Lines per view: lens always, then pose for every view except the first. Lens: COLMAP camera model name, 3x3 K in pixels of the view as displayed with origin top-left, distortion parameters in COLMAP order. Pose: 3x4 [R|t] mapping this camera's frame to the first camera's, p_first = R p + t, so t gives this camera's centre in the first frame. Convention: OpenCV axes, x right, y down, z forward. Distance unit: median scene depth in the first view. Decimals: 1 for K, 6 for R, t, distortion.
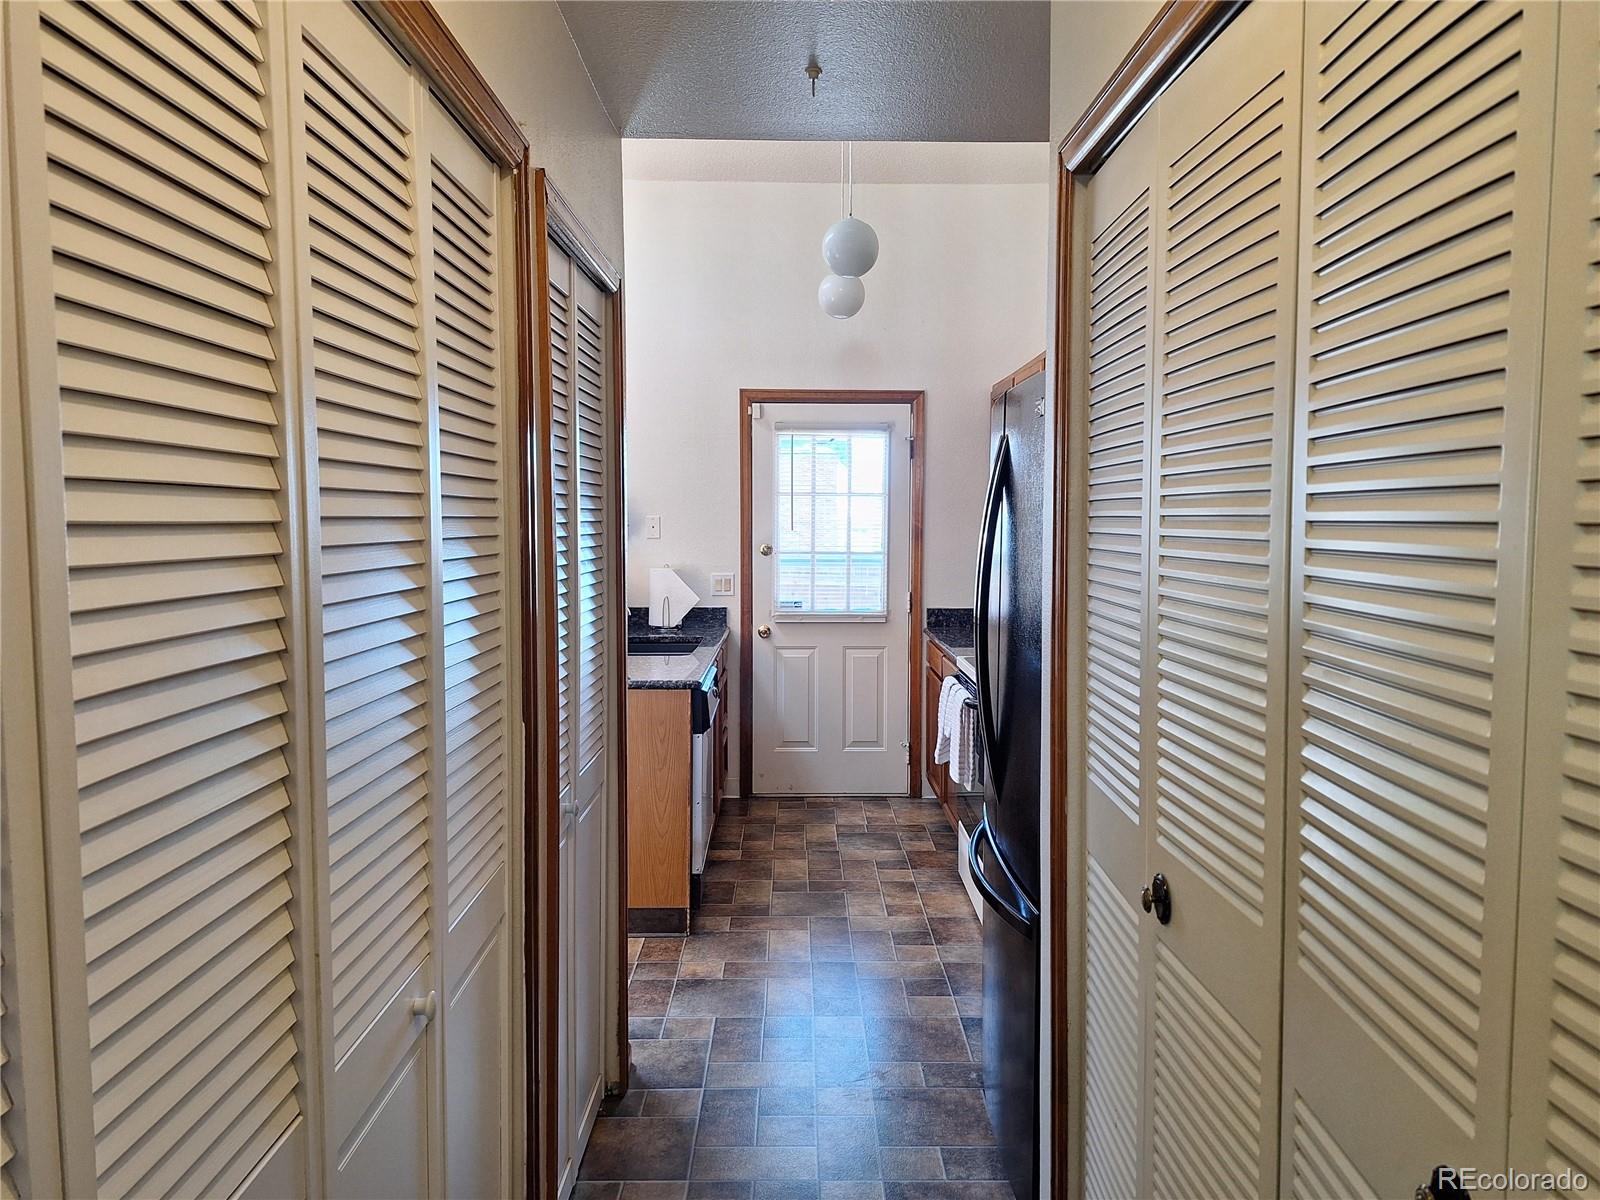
lens RADIAL K [[1108.1, 0, 800.0], [0, 1108.1, 600.0], [0, 0, 1]] dist [0.110137, -0.179396]
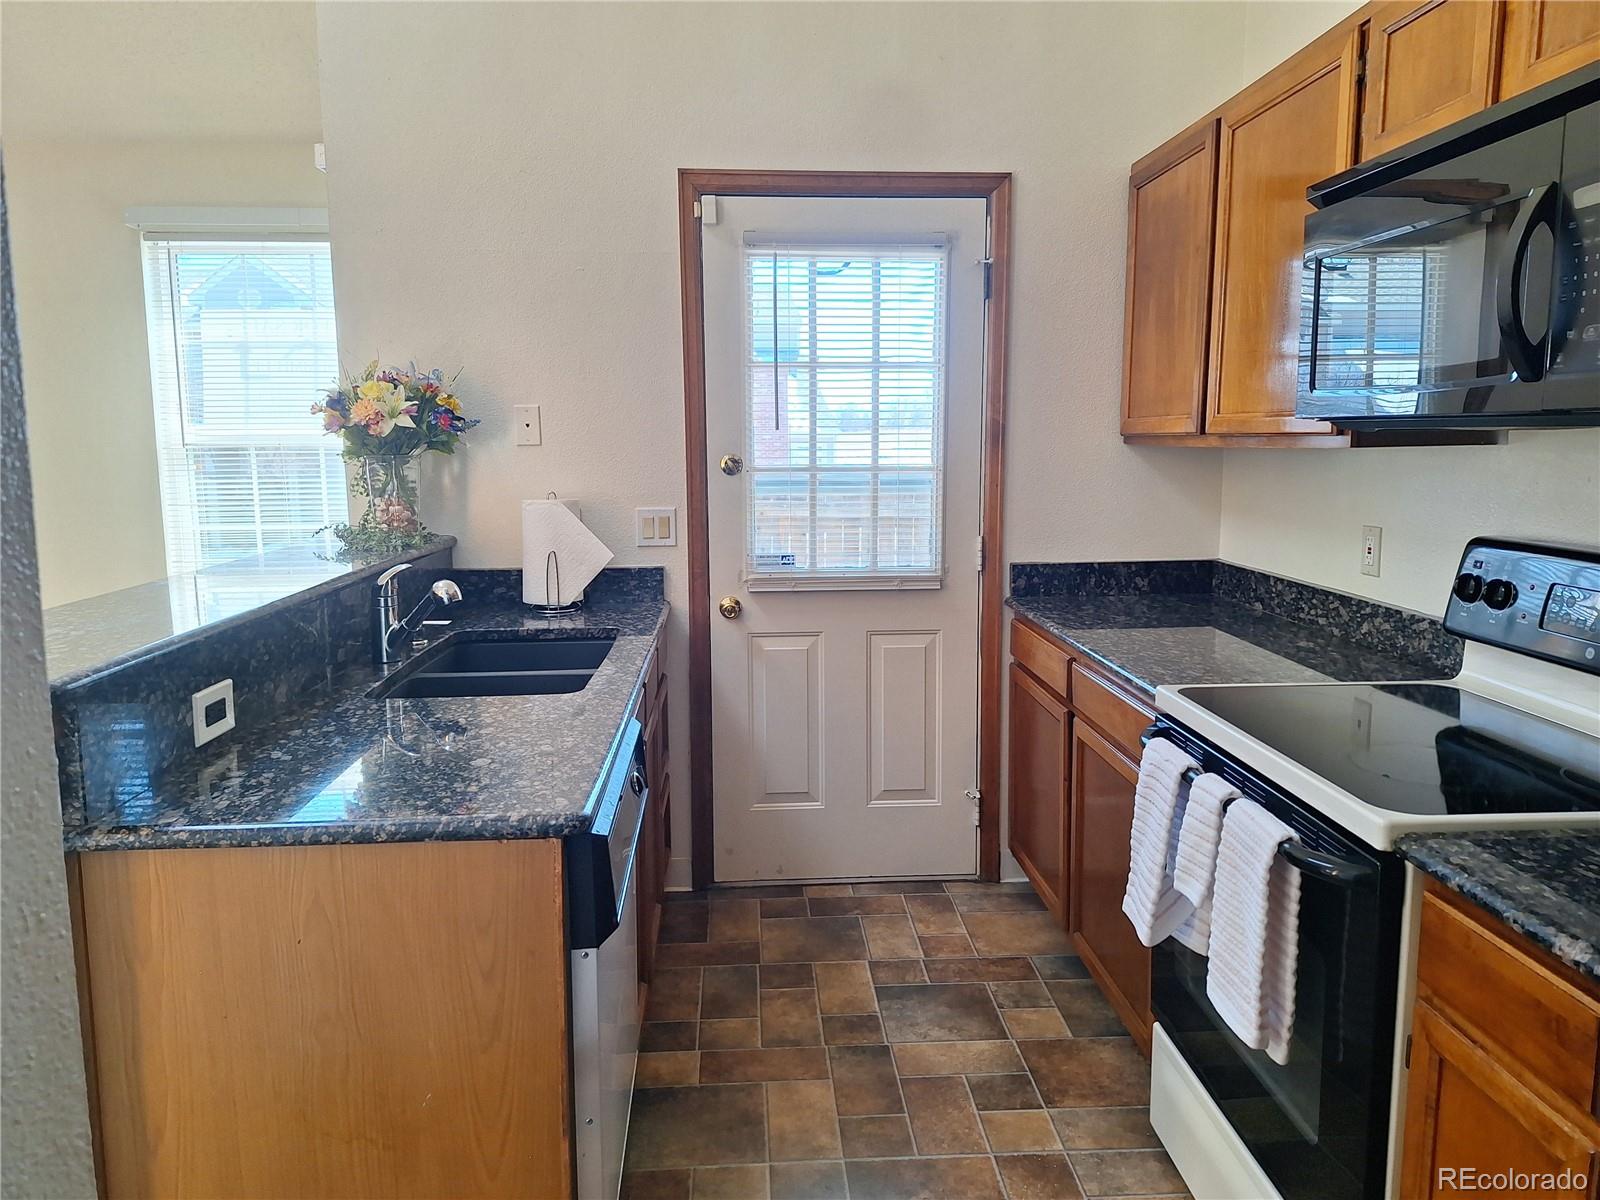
lens RADIAL K [[1108.1, 0, 800.0], [0, 1108.1, 600.0], [0, 0, 1]] dist [0.110137, -0.179396]
pose [[0.998683, -0.016001, 0.048740, -0.024599], [0.012509, 0.997389, 0.071118, -0.016484], [-0.049750, -0.070414, 0.996276, 0.432620]]
